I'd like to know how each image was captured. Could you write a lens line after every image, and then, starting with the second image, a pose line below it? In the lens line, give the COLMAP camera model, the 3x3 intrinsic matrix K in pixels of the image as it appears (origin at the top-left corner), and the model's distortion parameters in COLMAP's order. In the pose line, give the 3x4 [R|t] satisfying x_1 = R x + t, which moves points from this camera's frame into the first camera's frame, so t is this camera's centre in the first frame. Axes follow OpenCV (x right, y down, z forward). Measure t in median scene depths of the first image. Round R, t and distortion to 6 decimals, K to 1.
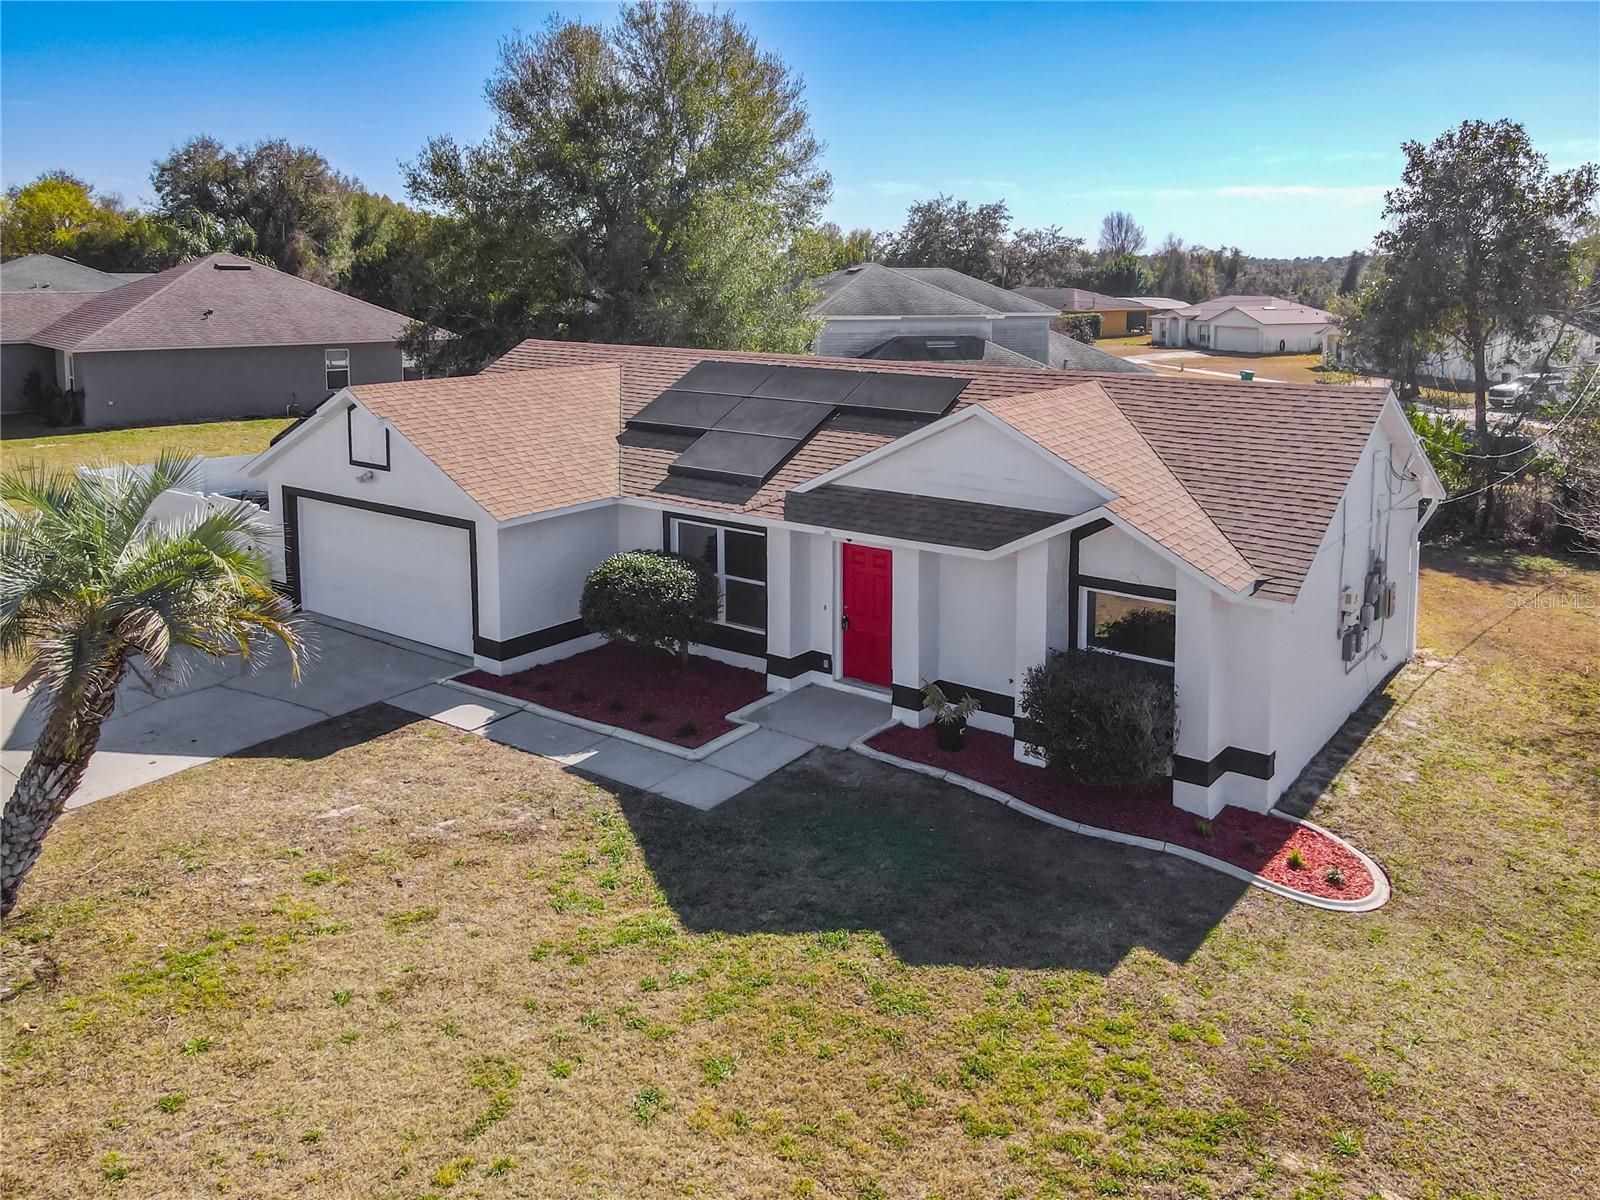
lens RADIAL K [[1165.0, 0, 800.0], [0, 1165.0, 600.0], [0, 0, 1]] dist [0.018585, -0.000173]
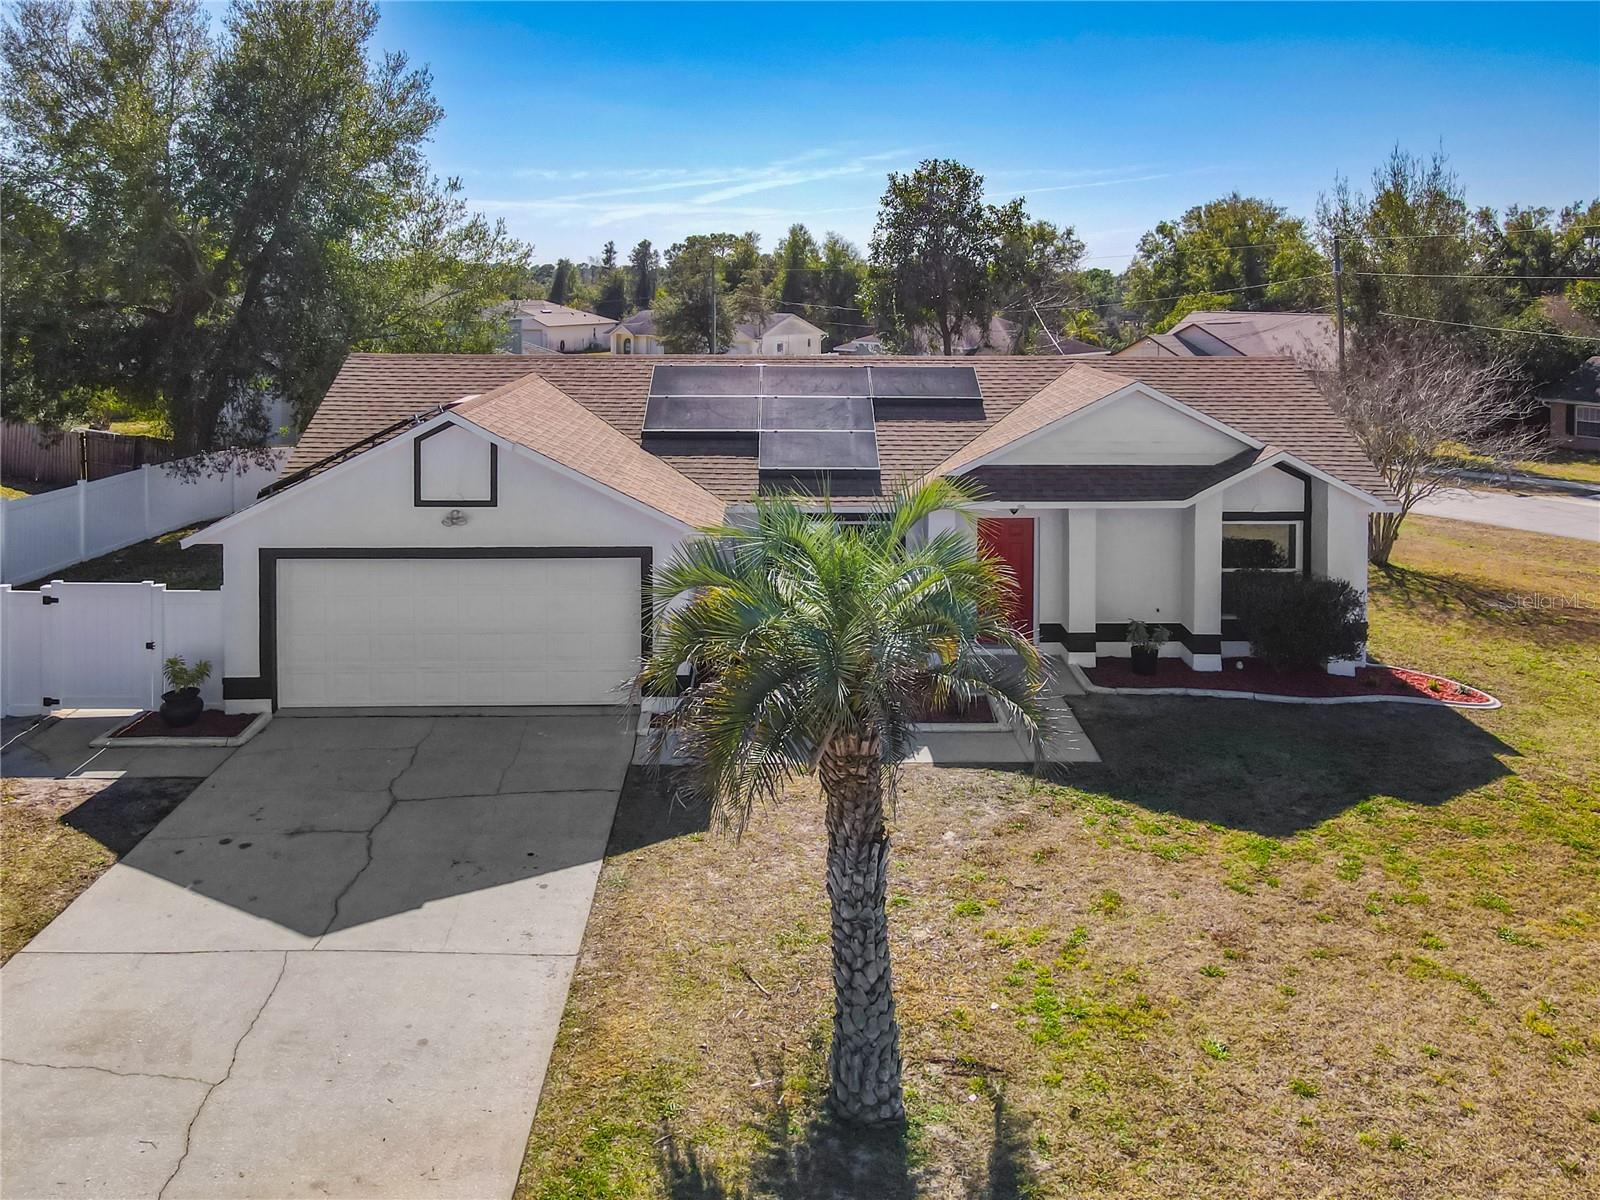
lens RADIAL K [[1165.0, 0, 800.0], [0, 1165.0, 600.0], [0, 0, 1]] dist [0.018585, -0.000173]
pose [[0.795842, -0.156880, 0.584828, -0.725972], [0.163128, 0.985692, 0.042424, -0.047382], [-0.583116, 0.061639, 0.810047, 0.219532]]
